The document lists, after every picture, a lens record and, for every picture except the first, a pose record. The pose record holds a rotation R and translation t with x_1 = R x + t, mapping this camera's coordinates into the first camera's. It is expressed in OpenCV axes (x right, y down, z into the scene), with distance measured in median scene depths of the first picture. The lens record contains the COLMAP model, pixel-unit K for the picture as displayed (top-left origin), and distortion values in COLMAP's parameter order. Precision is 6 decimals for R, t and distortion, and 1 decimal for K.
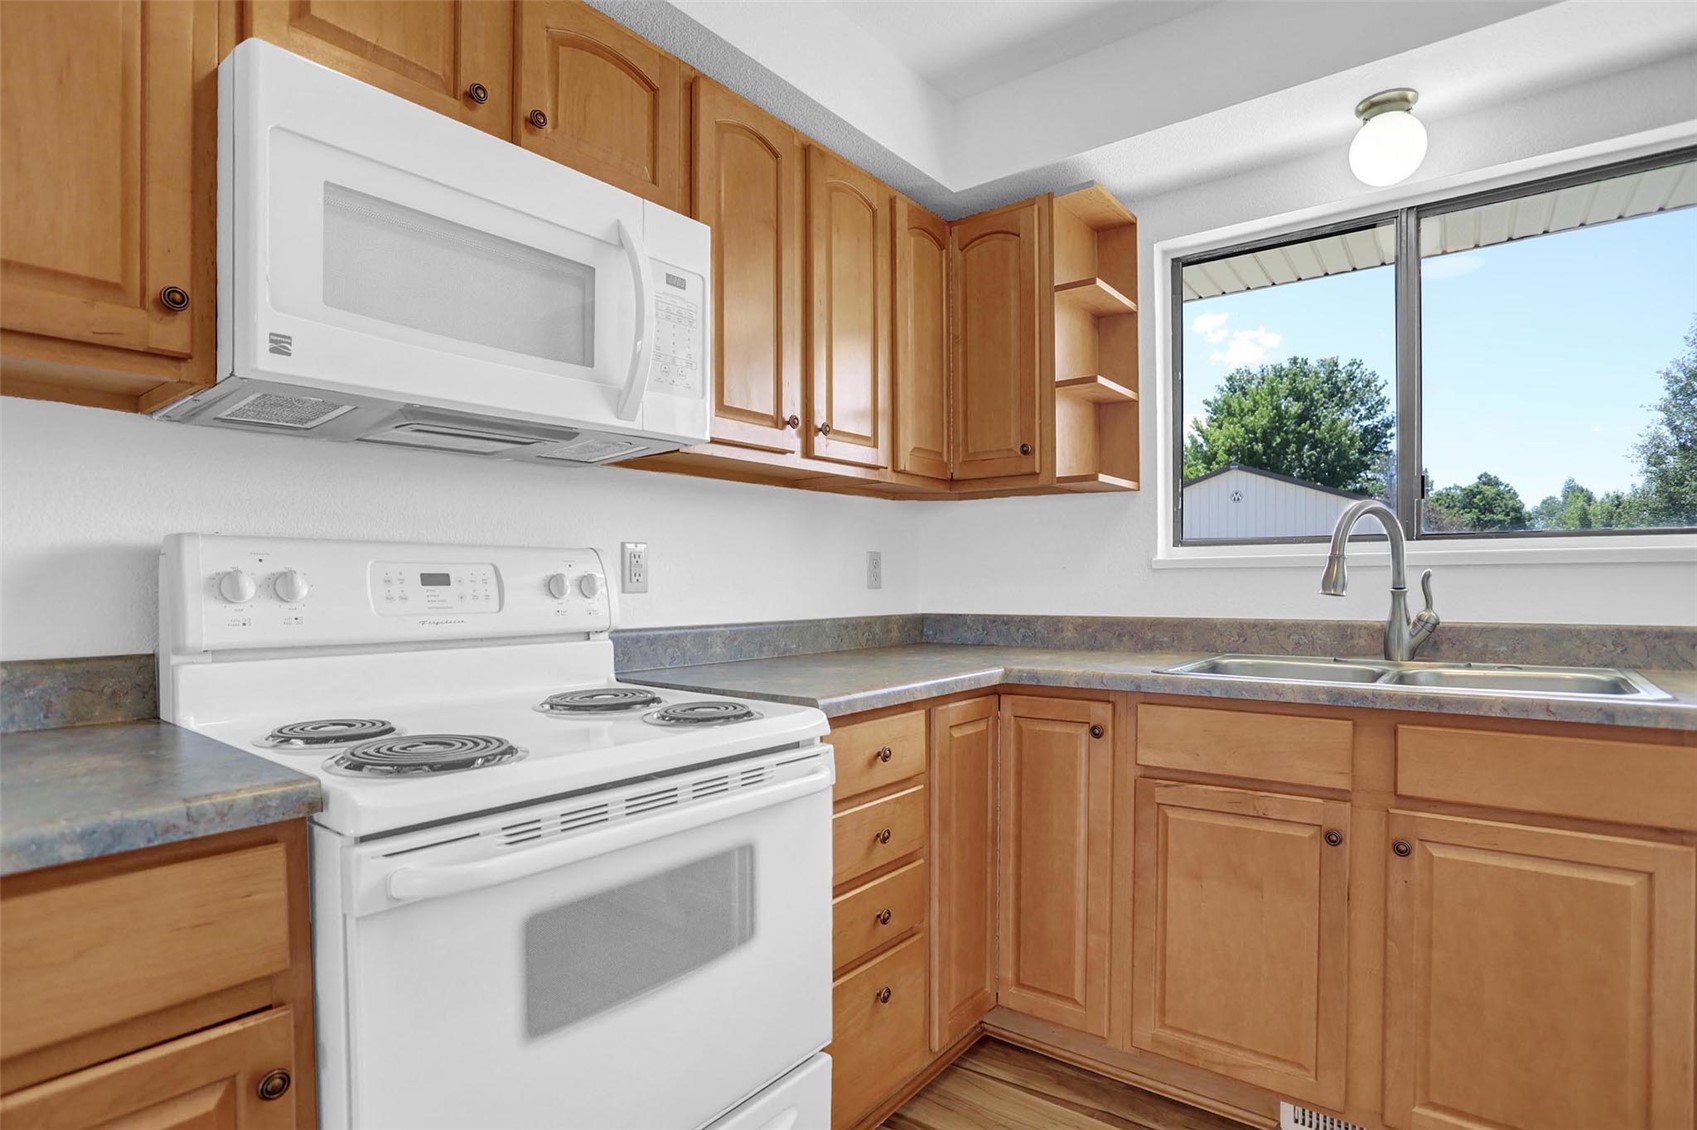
lens RADIAL K [[861.1, 0, 842.4], [0, 861.1, 600.3], [0, 0, 1]] dist [-0.065653, 0.026786]
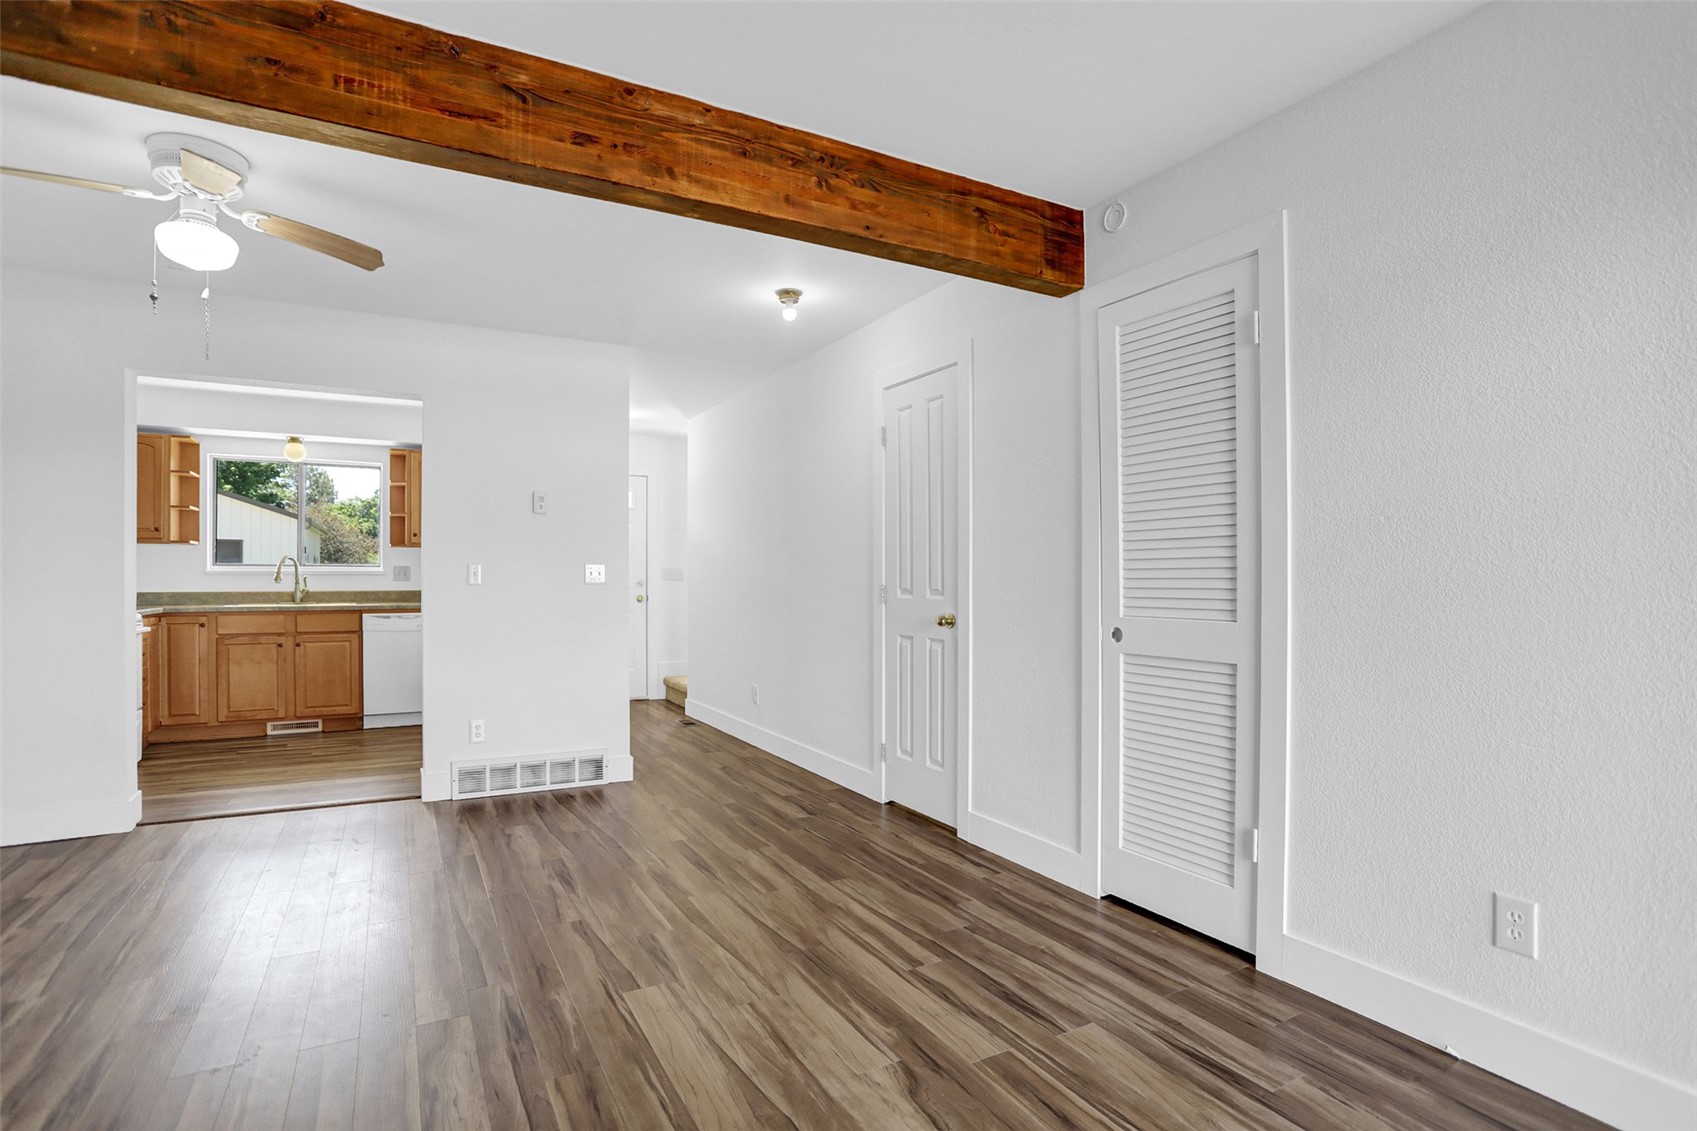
lens RADIAL K [[837.6, 0, 850.5], [0, 837.6, 579.2], [0, 0, 1]] dist [-0.064142, 0.024048]
pose [[0.389542, 0.006421, 0.920986, -1.494065], [0.016207, 0.999773, -0.013825, 0.059365], [-0.920866, 0.020312, 0.389349, -2.324496]]
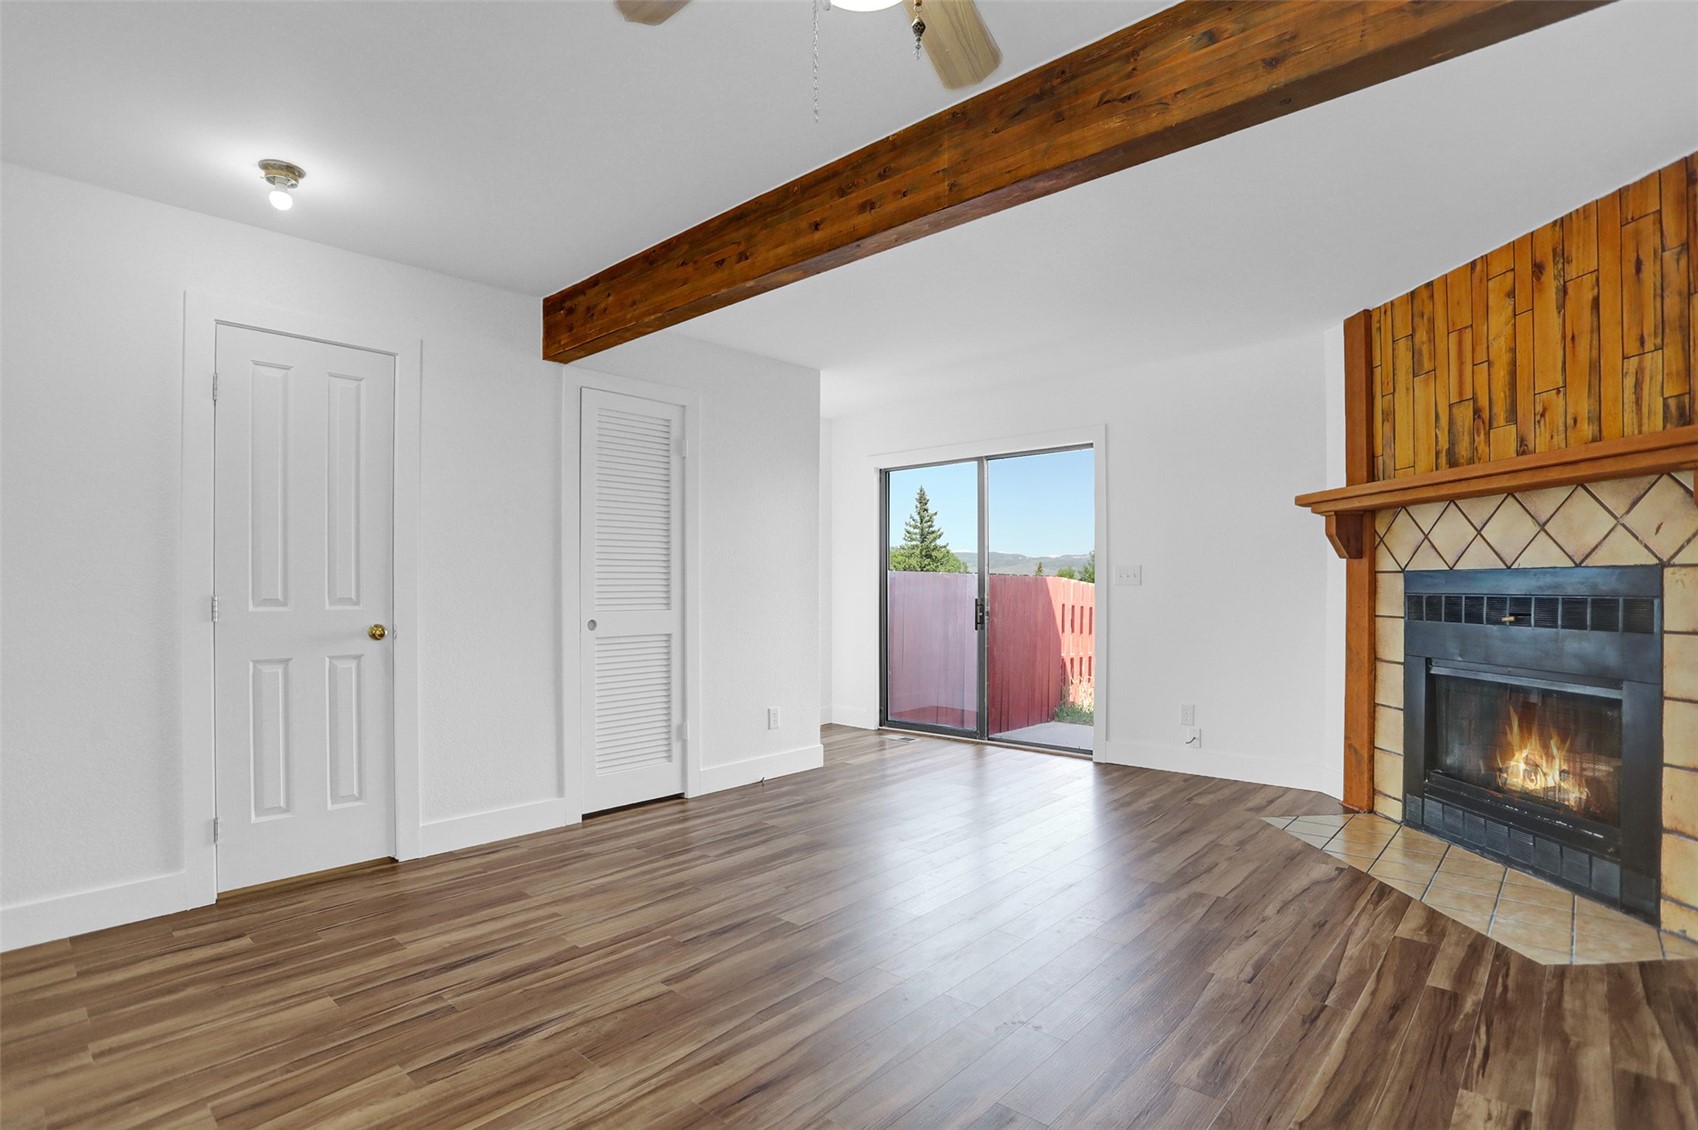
lens RADIAL K [[829.4, 0, 847.1], [0, 829.4, 587.0], [0, 0, 1]] dist [-0.063506, 0.023095]
pose [[-0.996982, 0.009691, 0.077031, -0.720305], [0.011412, 0.999694, 0.021933, 0.011232], [-0.076795, 0.022746, -0.996787, -0.119489]]
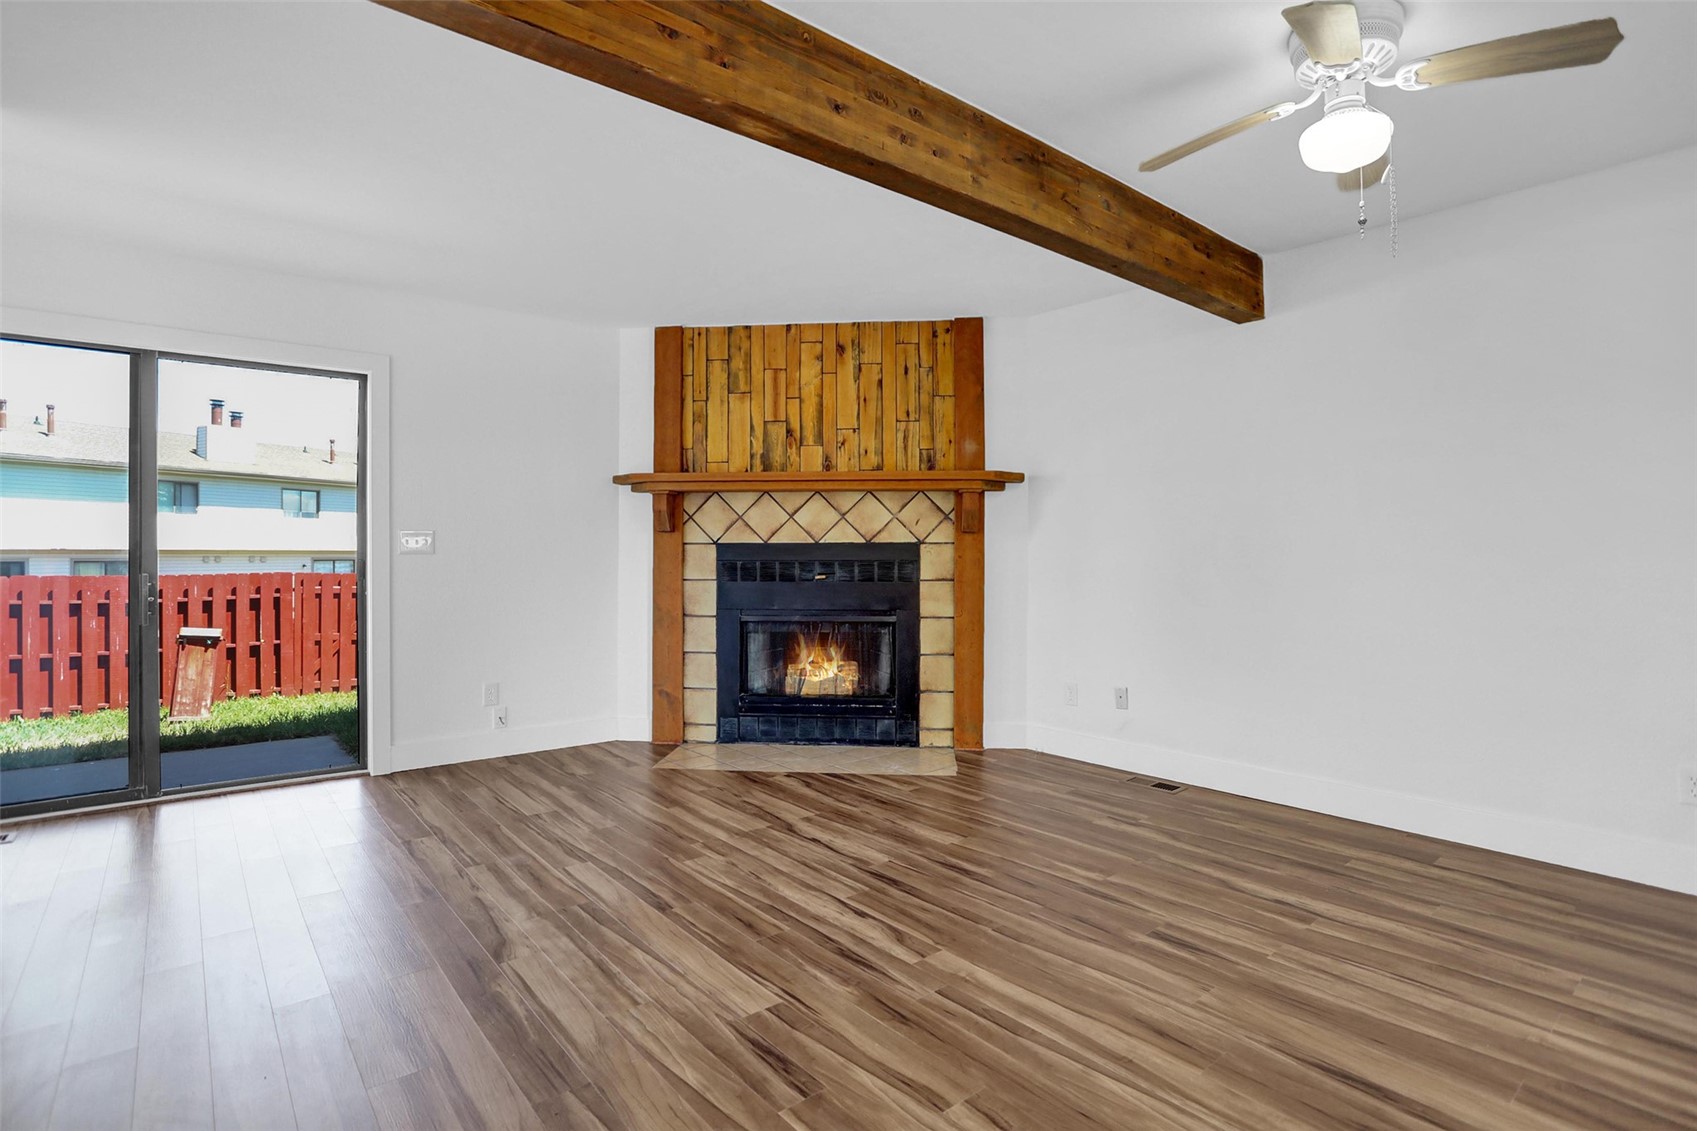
lens RADIAL K [[841.9, 0, 848.0], [0, 841.9, 551.6], [0, 0, 1]] dist [-0.063300, 0.024456]
pose [[-0.219196, 0.002540, -0.975678, 0.530746], [-0.016500, 0.999844, 0.006309, 0.033992], [0.975541, 0.017481, -0.219120, -1.227419]]
